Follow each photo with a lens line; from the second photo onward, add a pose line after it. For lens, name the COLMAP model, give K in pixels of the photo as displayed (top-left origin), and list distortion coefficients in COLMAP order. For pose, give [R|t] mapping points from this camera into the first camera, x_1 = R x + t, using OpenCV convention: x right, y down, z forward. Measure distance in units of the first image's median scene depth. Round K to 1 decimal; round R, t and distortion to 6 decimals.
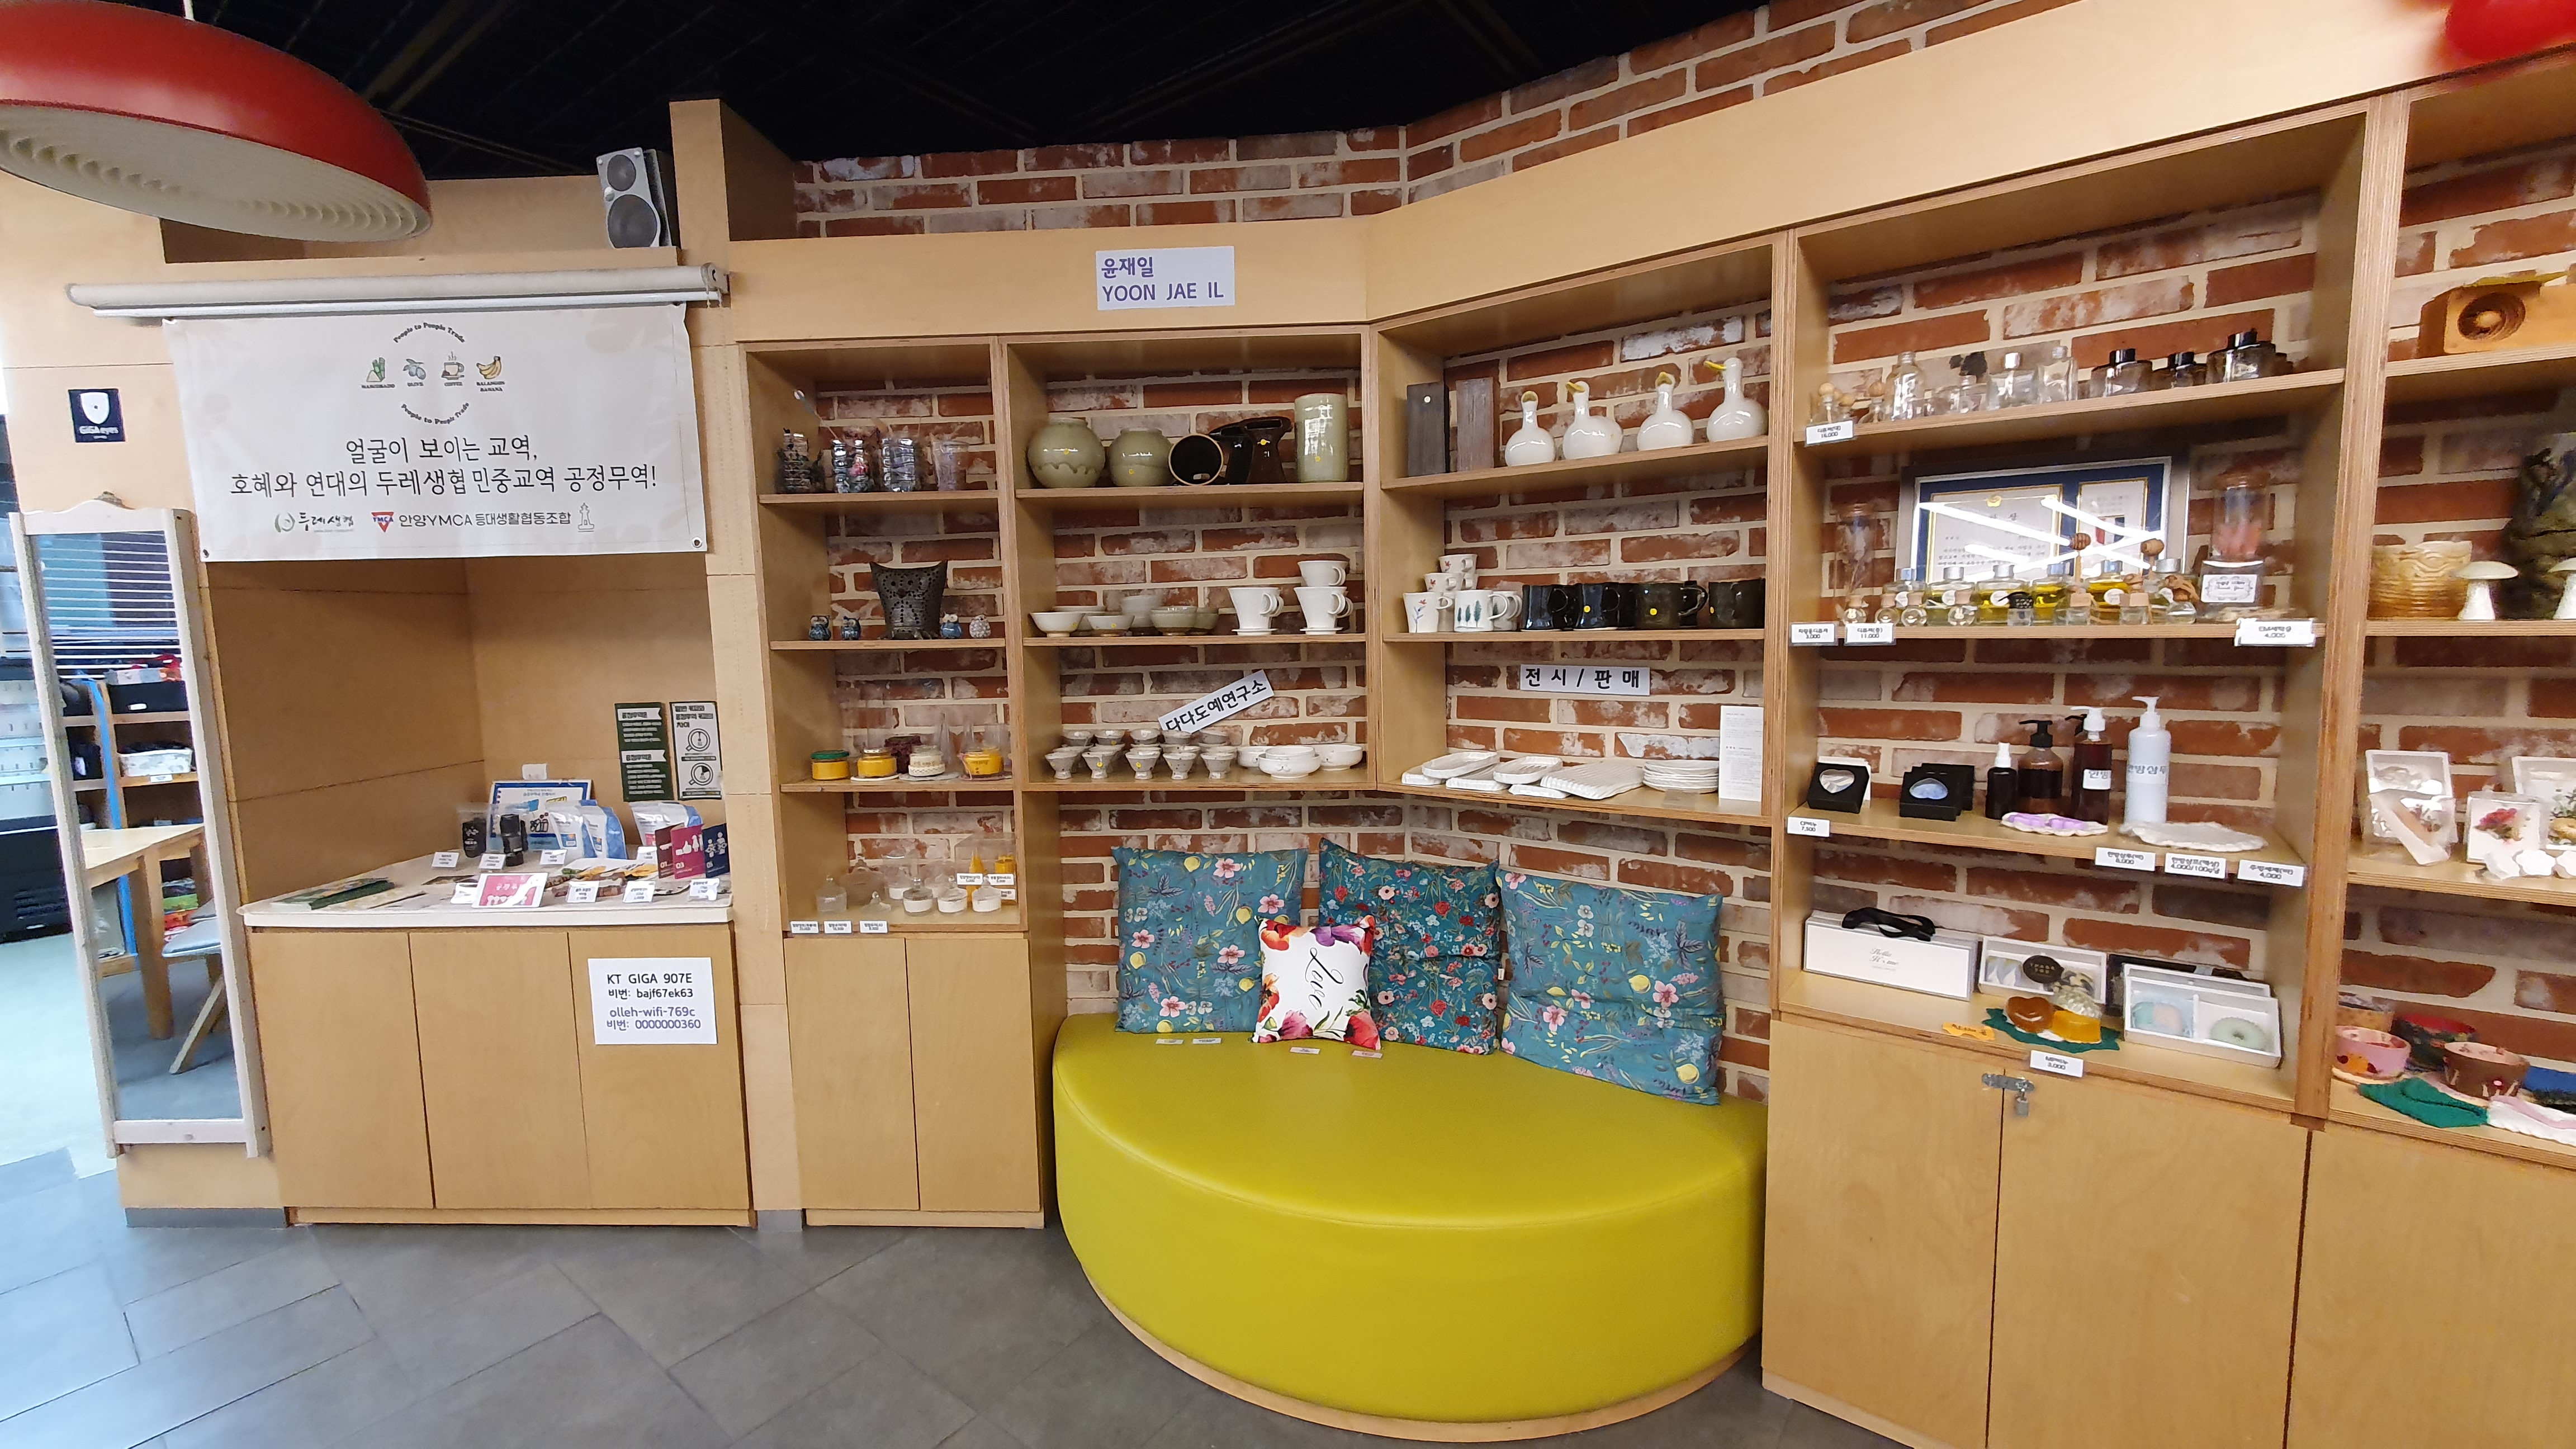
lens RADIAL K [[1033.6, 0, 1297.3], [0, 1033.6, 723.6], [0, 0, 1]] dist [0.009475, 0.000317]
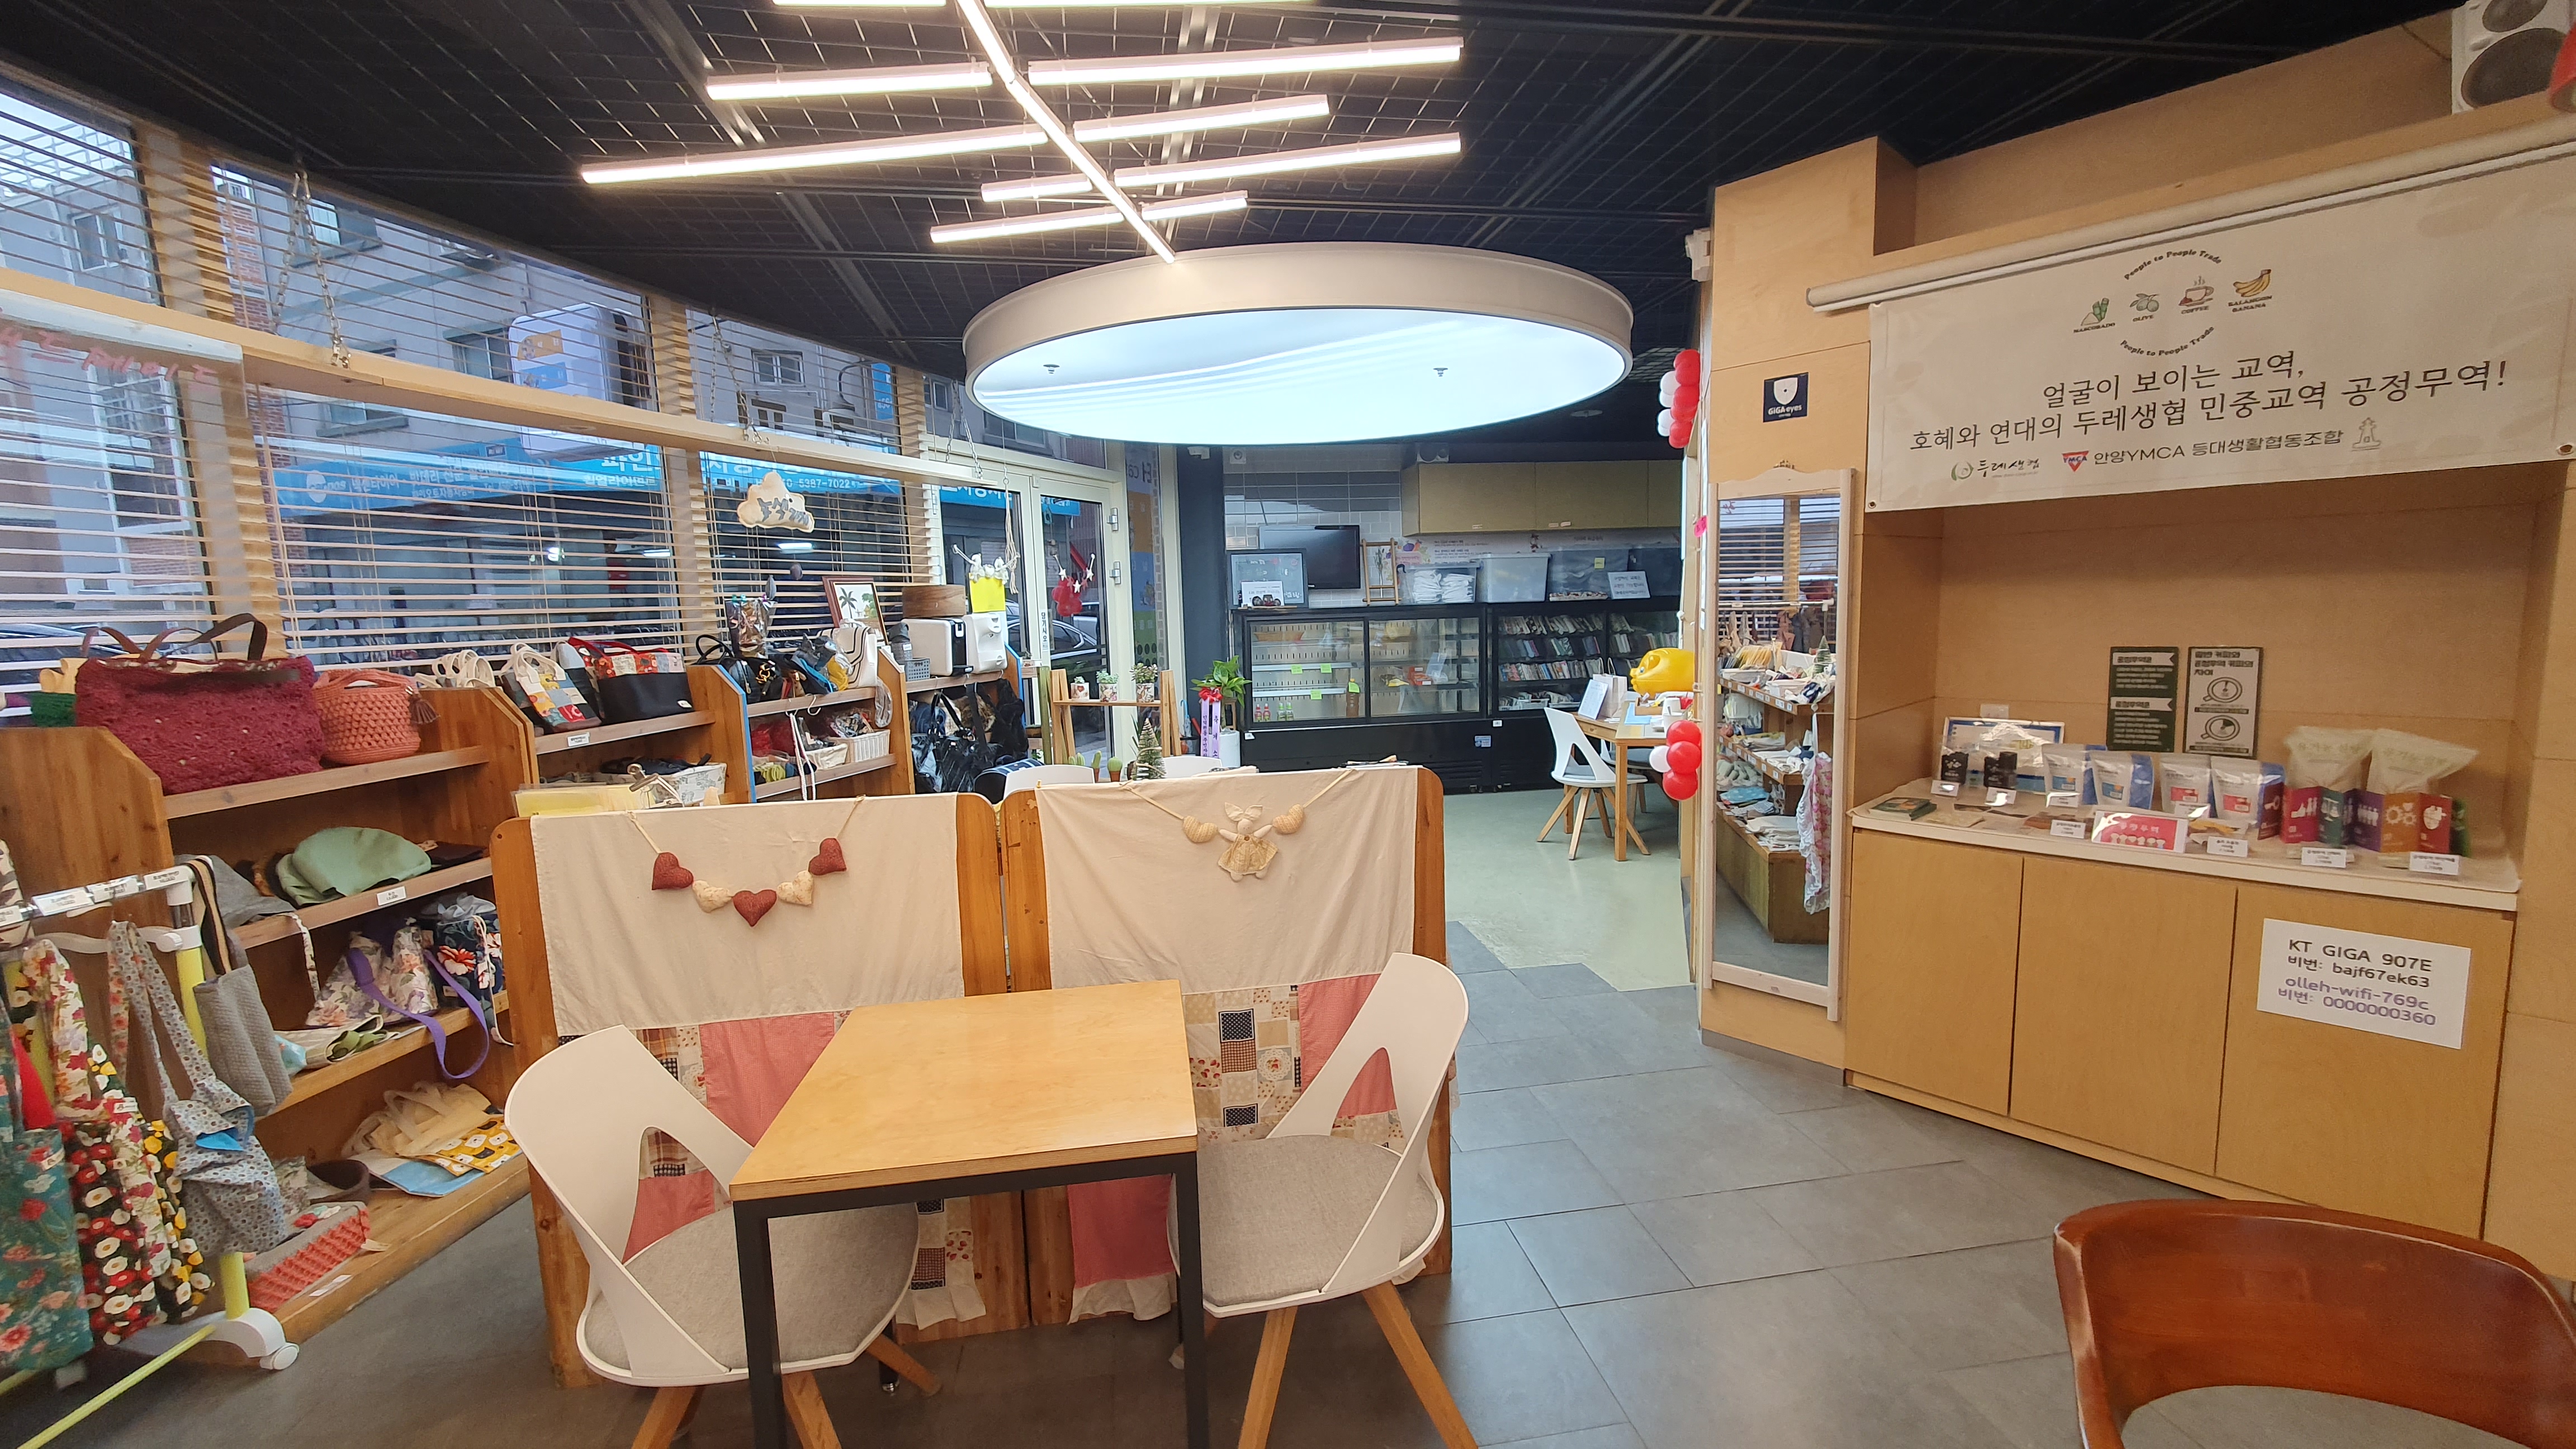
lens RADIAL K [[1033.6, 0, 1289.9], [0, 1033.6, 725.6], [0, 0, 1]] dist [0.009475, 0.000317]
pose [[0.719909, 0.083726, -0.689000, -0.682972], [-0.056088, 0.996469, 0.062485, 0.045303], [0.691799, -0.006339, 0.722063, -0.278229]]
